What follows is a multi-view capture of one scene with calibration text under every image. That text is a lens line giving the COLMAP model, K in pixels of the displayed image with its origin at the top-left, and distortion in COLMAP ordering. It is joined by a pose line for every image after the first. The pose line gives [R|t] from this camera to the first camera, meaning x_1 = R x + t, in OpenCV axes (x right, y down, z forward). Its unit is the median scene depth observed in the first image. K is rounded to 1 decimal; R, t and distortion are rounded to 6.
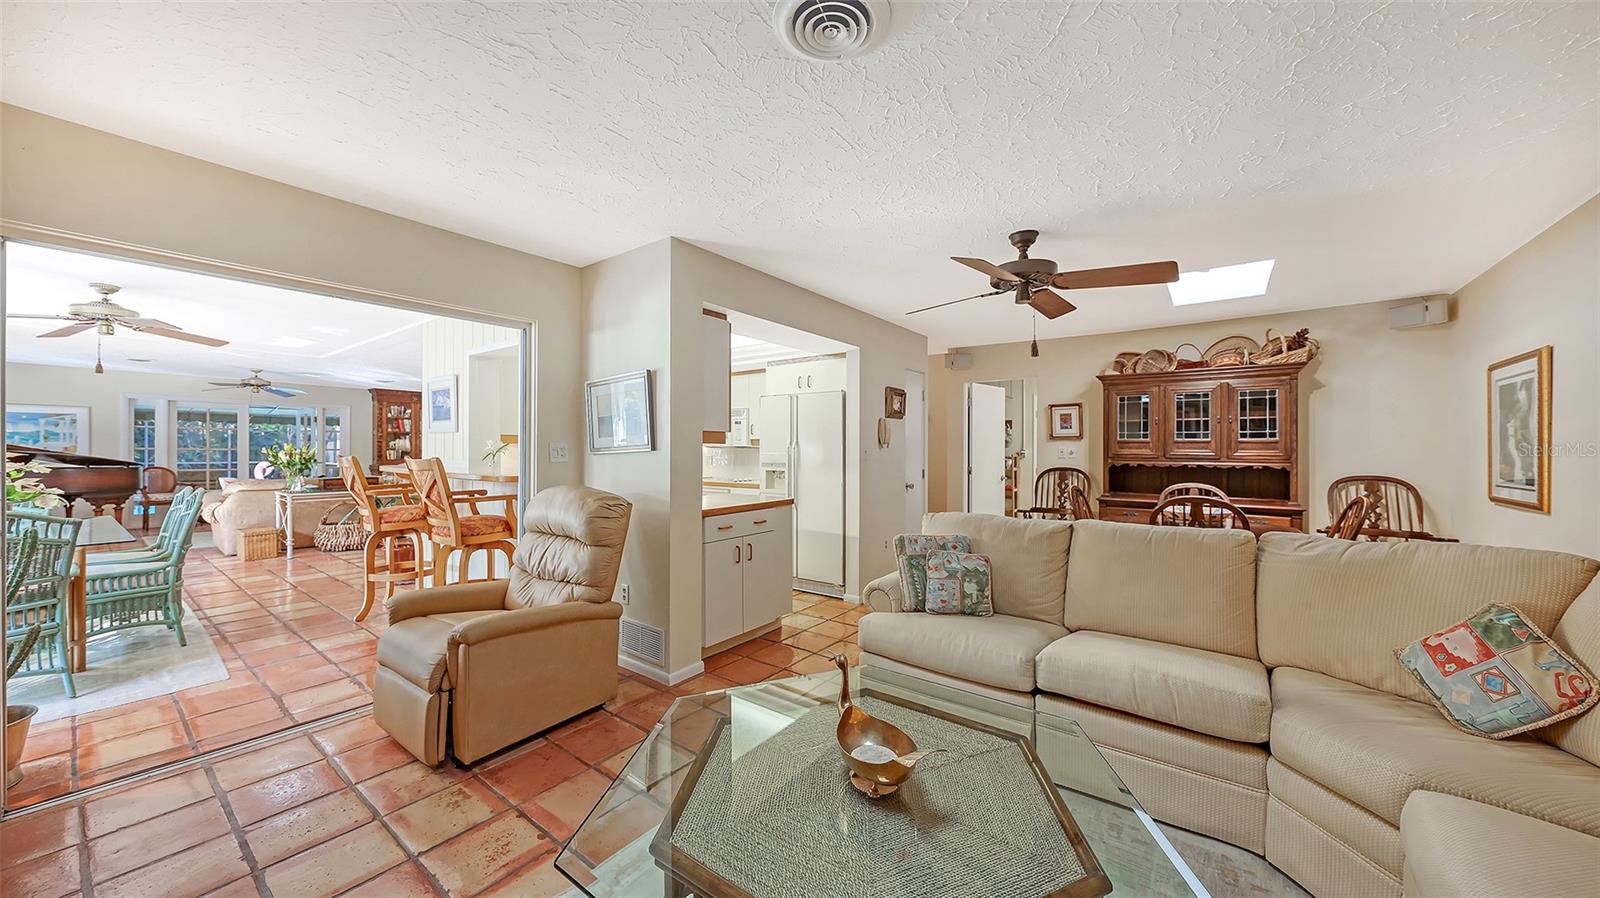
lens RADIAL K [[551.0, 0, 799.8], [0, 551.0, 446.8], [0, 0, 1]] dist [-0.001044, -0.000007]
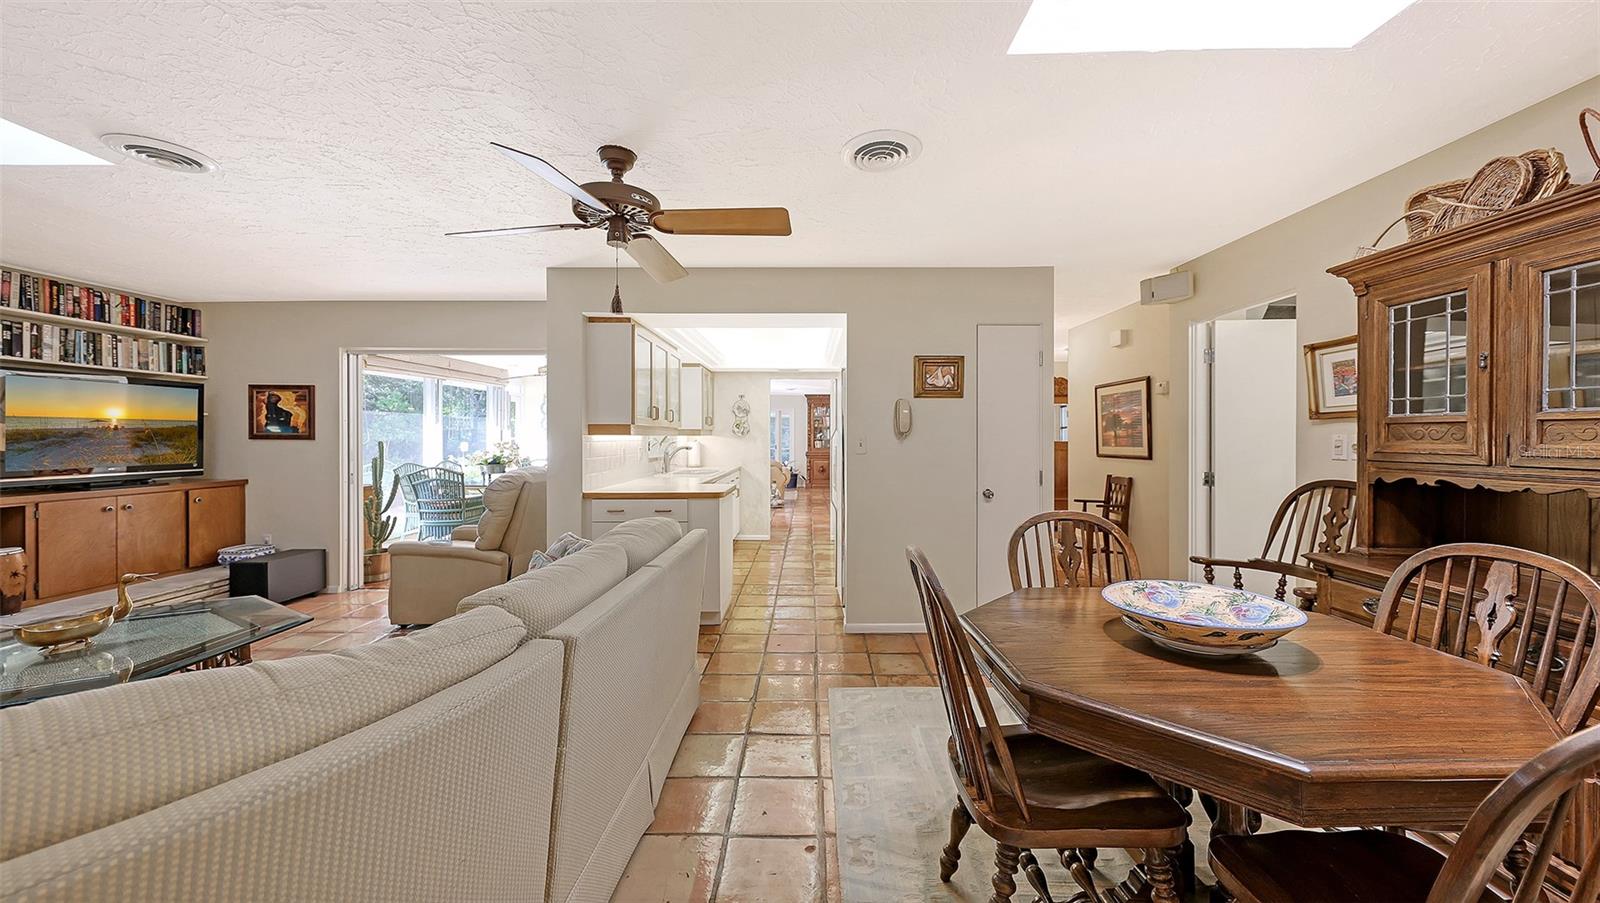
lens RADIAL K [[552.7, 0, 806.1], [0, 552.7, 432.5], [0, 0, 1]] dist [0.000205, -0.000175]
pose [[0.602486, -0.010618, -0.798058, 0.651791], [0.002151, 0.999929, -0.011680, 0.002167], [0.798126, 0.005320, 0.602467, 0.427340]]
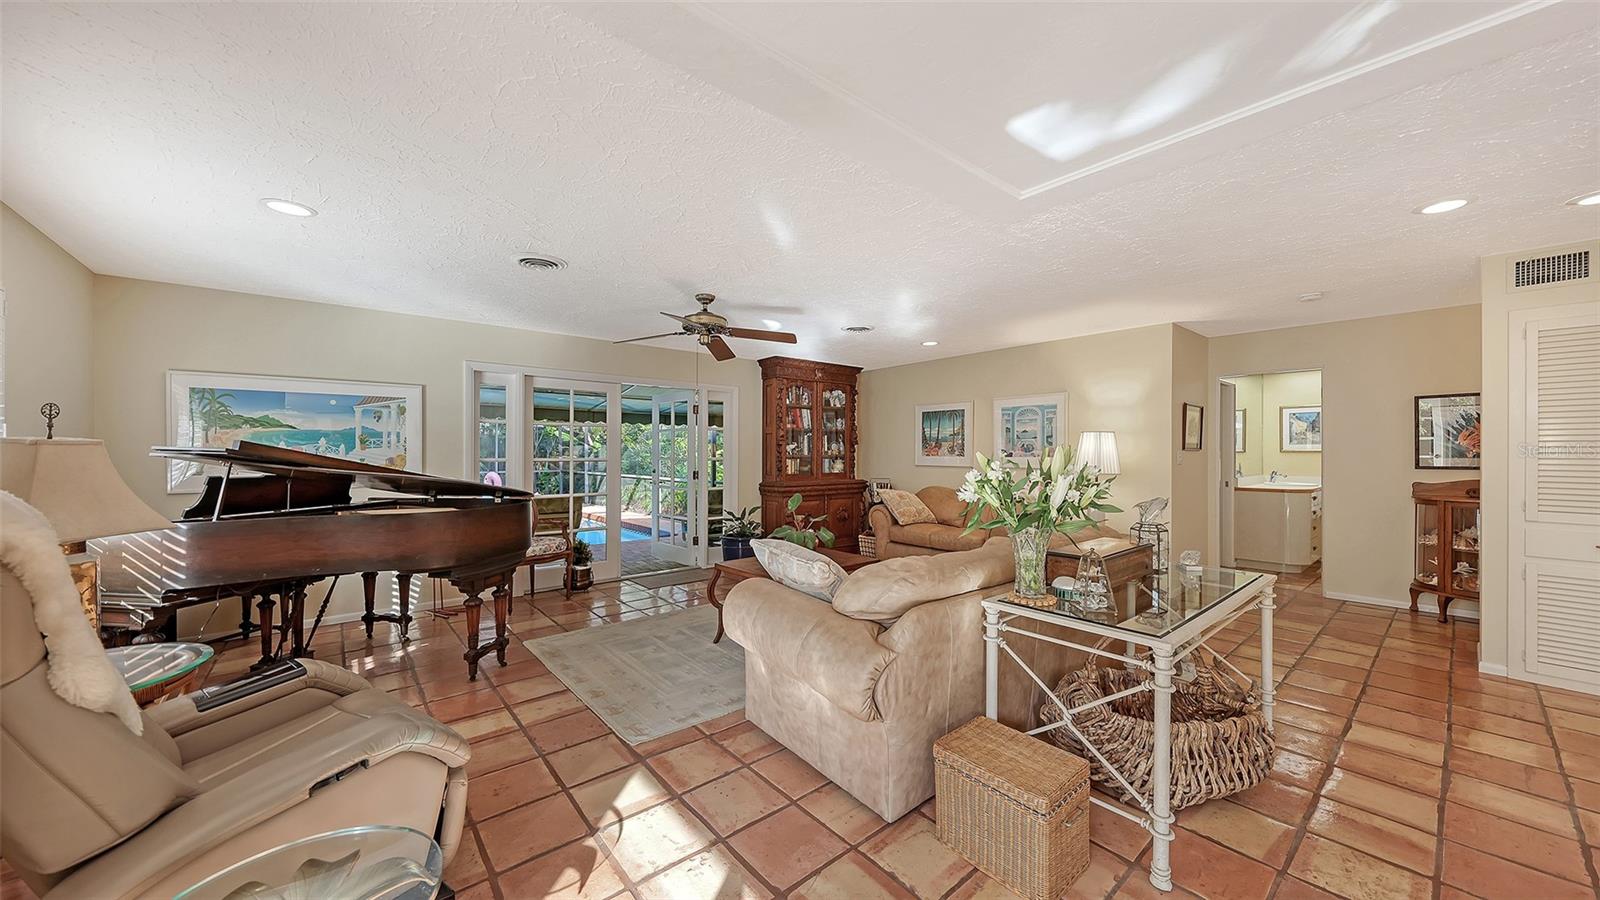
lens RADIAL K [[569.6, 0, 815.9], [0, 569.6, 449.4], [0, 0, 1]] dist [-0.001003, -0.000068]
pose [[0.976756, -0.007991, -0.214207, -1.309823], [0.007225, 0.999964, -0.004360, -0.004968], [0.214234, 0.002711, 0.976779, 0.881807]]
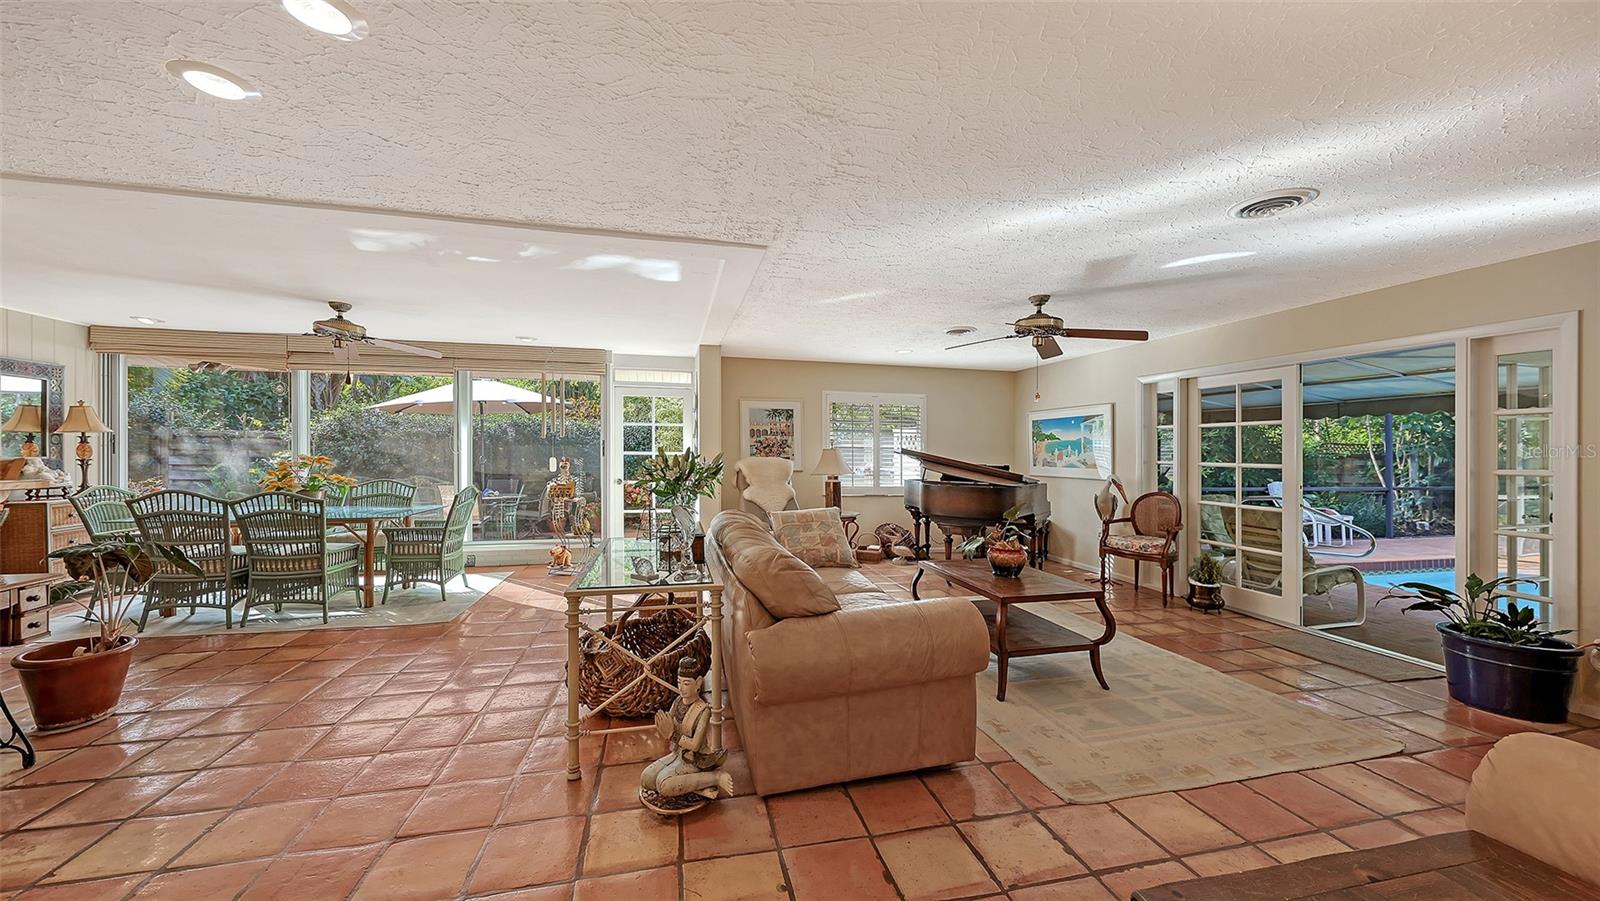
lens RADIAL K [[549.1, 0, 795.0], [0, 549.1, 456.6], [0, 0, 1]] dist [-0.000587, -0.000073]
pose [[-0.639265, -0.002510, -0.768982, -0.801694], [-0.007974, 0.999963, 0.003366, -0.004432], [0.768945, 0.008284, -0.639262, 1.911420]]
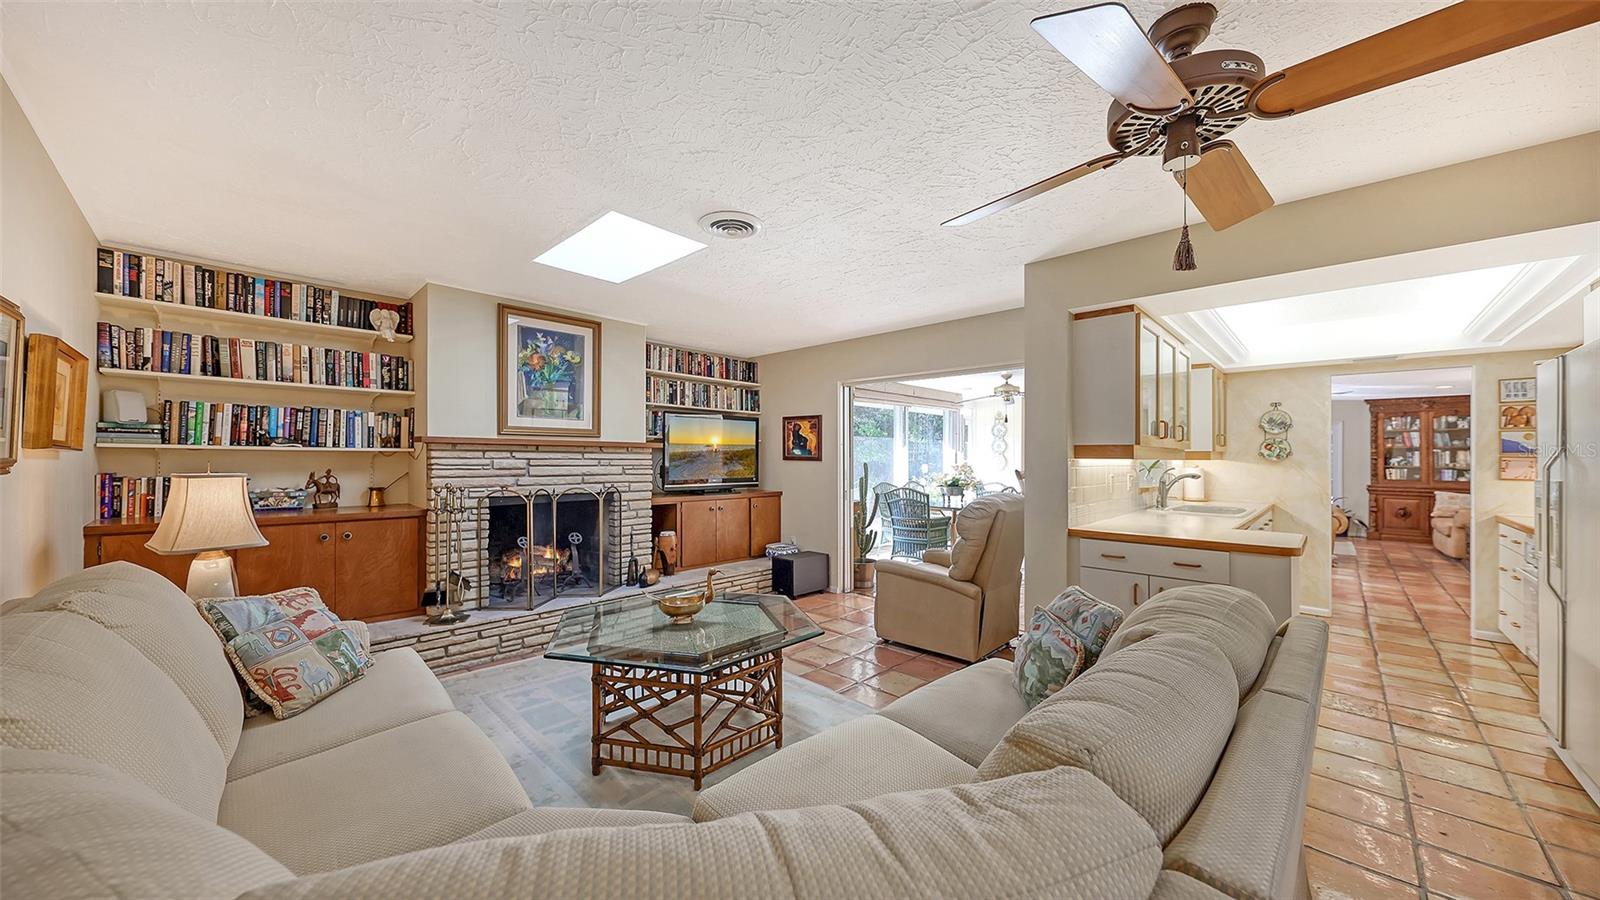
lens RADIAL K [[554.6, 0, 796.7], [0, 554.6, 457.5], [0, 0, 1]] dist [0.001093, 0.000001]
pose [[-0.120532, -0.006060, -0.992691, 0.520752], [-0.008743, 0.999949, -0.005043, 0.000880], [0.992671, 0.008072, -0.120578, 0.411885]]
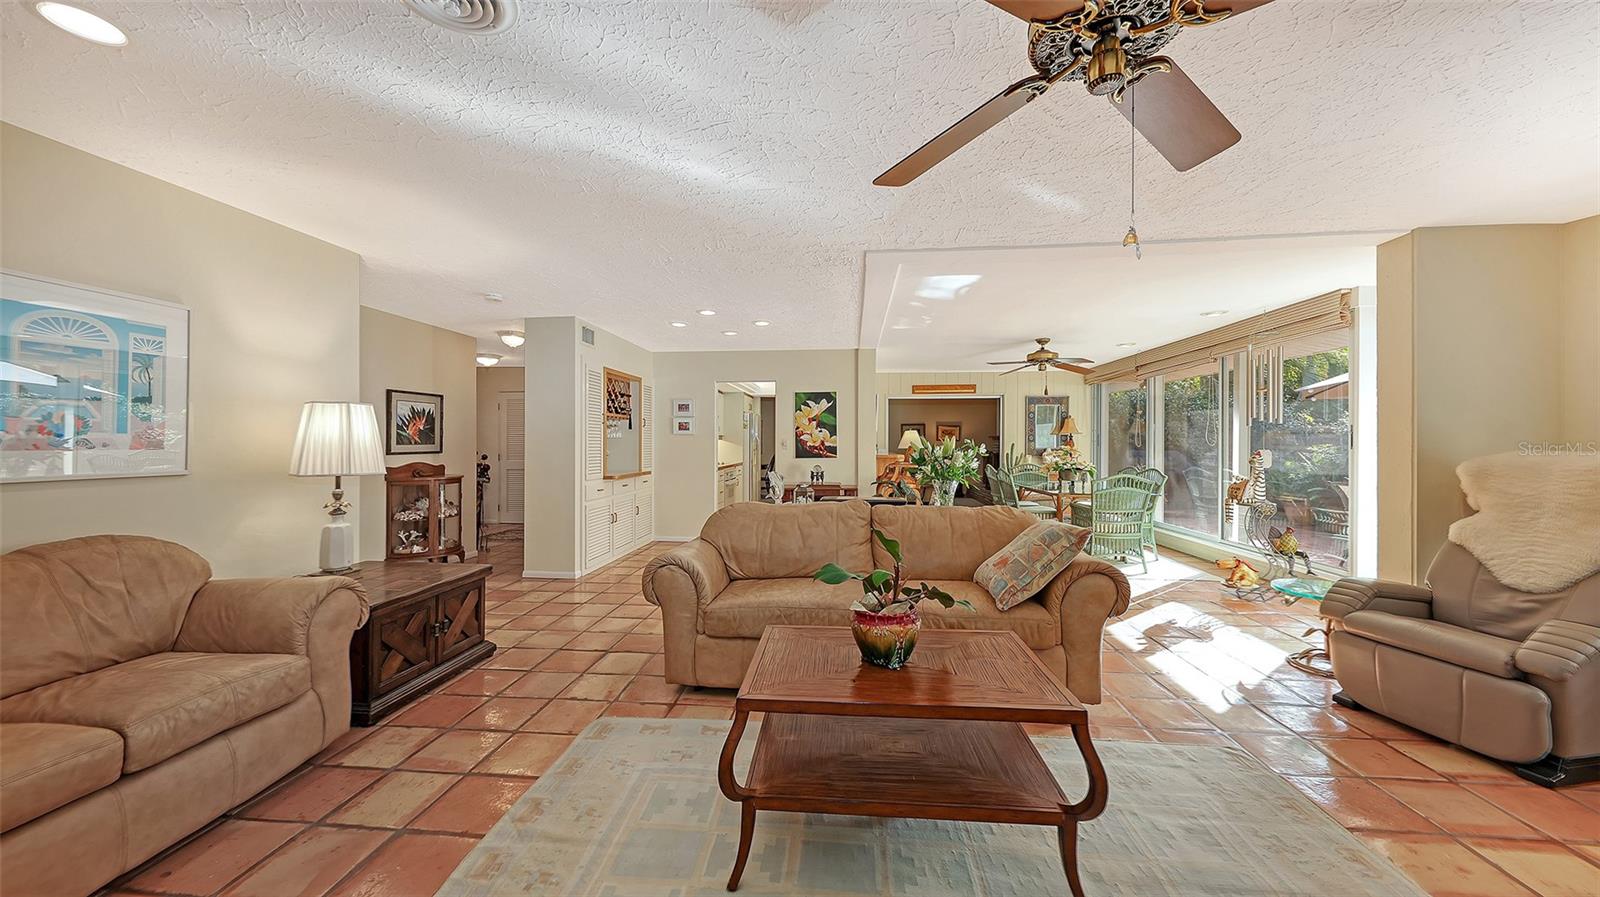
lens RADIAL K [[551.0, 0, 799.8], [0, 551.0, 446.3], [0, 0, 1]] dist [-0.001044, -0.000007]
pose [[-0.527635, -0.015104, 0.849337, -1.803144], [-0.008845, 0.999885, 0.012287, -0.004093], [-0.849425, -0.001030, -0.527708, 1.929523]]
